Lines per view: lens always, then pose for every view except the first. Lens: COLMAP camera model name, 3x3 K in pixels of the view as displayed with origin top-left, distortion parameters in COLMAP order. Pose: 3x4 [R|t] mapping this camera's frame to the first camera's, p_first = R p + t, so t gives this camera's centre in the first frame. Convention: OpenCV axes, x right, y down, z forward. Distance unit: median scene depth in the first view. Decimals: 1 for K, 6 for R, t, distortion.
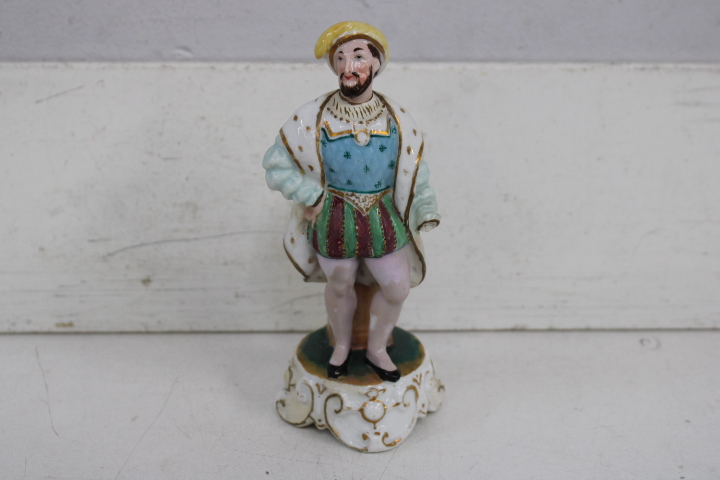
lens RADIAL K [[1179.7, 0, 361.8], [0, 1179.7, 240.0], [0, 0, 1]] dist [-0.011902, 0.052670]
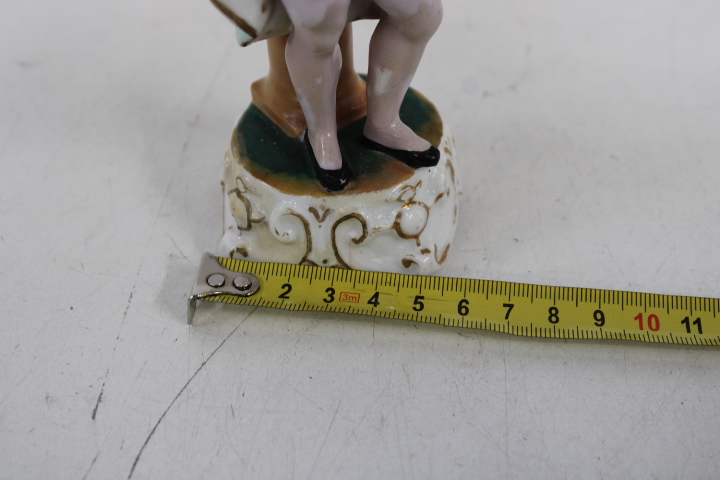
lens RADIAL K [[1137.5, 0, 360.9], [0, 1137.5, 244.5], [0, 0, 1]] dist [-0.019393, 0.076609]
pose [[0.884783, -0.338251, 0.320539, -0.219388], [0.231690, 0.916111, 0.327200, -0.046245], [-0.404325, -0.215235, 0.888929, 0.504244]]
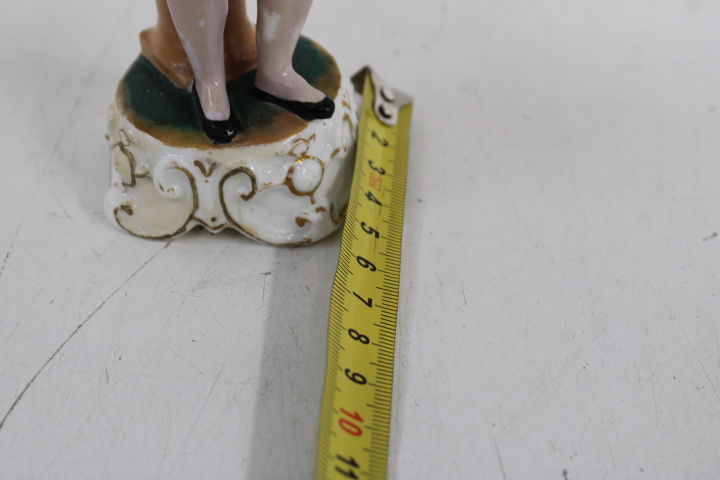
lens RADIAL K [[1137.5, 0, 360.9], [0, 1137.5, 244.5], [0, 0, 1]] dist [-0.019393, 0.076609]
pose [[0.874299, -0.335834, 0.350452, -0.183392], [0.215284, 0.915403, 0.340133, -0.009546], [-0.435033, -0.221931, 0.872635, 0.515737]]
